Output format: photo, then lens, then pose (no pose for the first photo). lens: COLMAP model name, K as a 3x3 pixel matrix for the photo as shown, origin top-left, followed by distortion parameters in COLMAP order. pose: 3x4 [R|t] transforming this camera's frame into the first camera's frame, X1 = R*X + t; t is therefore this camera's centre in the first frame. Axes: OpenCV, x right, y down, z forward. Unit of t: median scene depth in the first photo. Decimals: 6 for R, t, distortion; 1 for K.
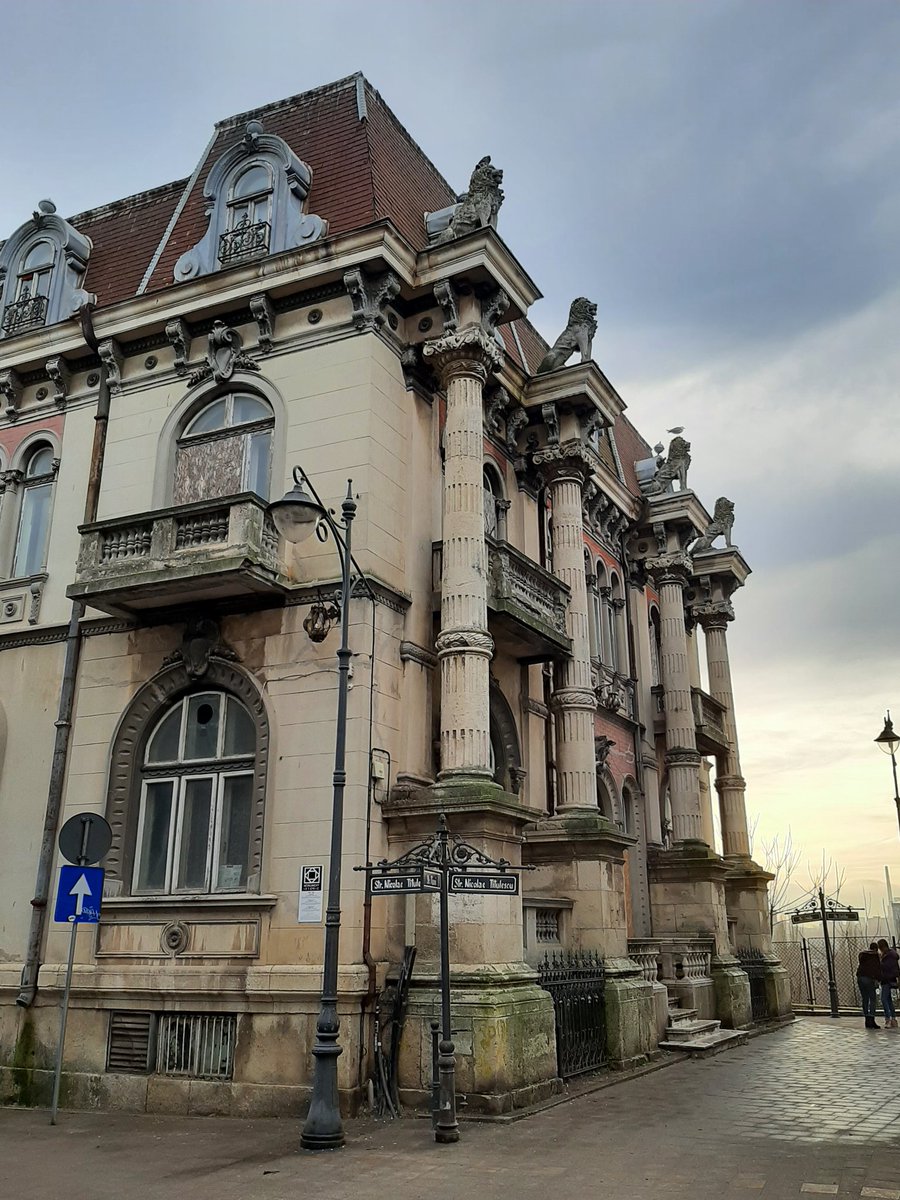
lens RADIAL K [[1038.9, 0, 450.0], [0, 1038.9, 600.0], [0, 0, 1]] dist [0.100050, -0.213874]
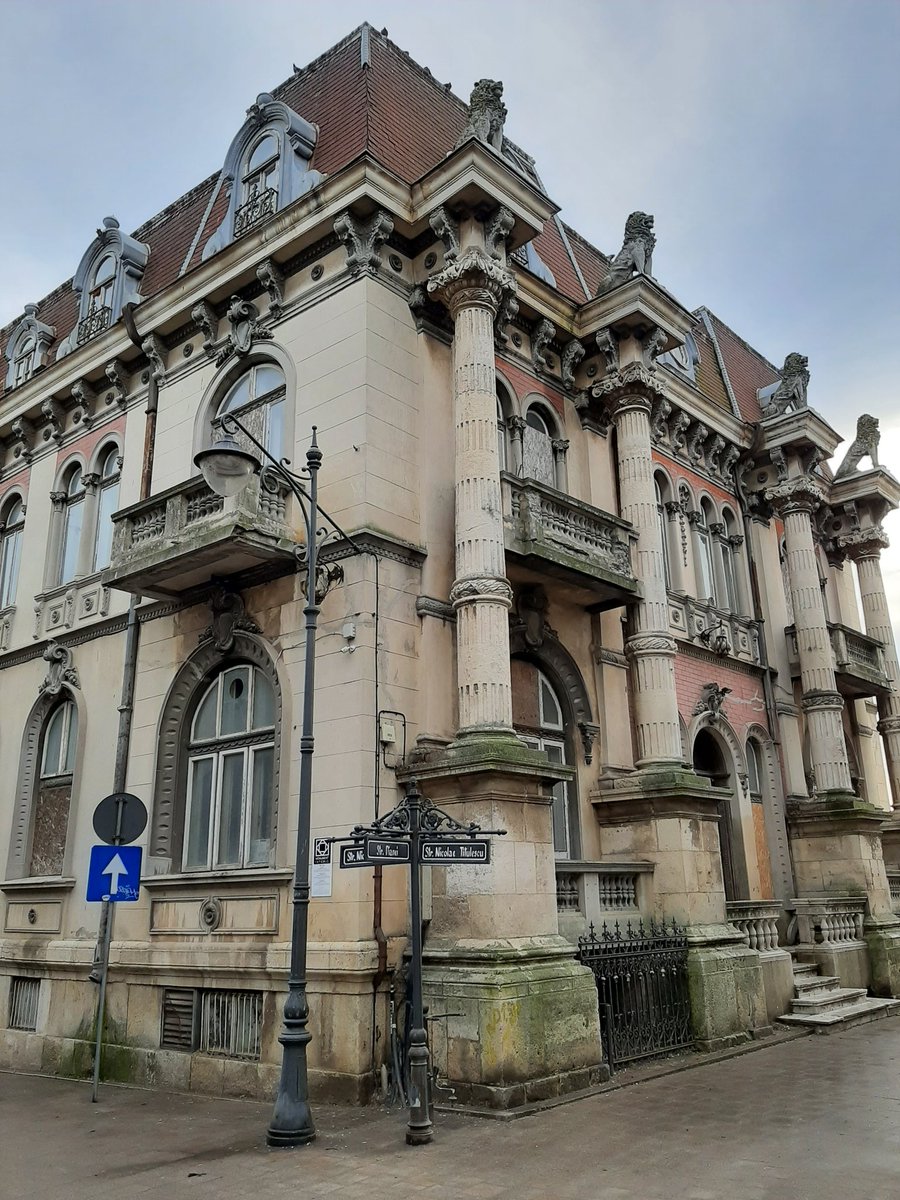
lens RADIAL K [[963.7, 0, 450.0], [0, 963.7, 600.0], [0, 0, 1]] dist [0.082266, -0.158928]
pose [[0.965056, -0.096331, -0.243697, 0.184771], [0.100564, 0.994918, 0.004961, 0.039636], [0.241980, -0.029295, 0.969839, 0.153182]]
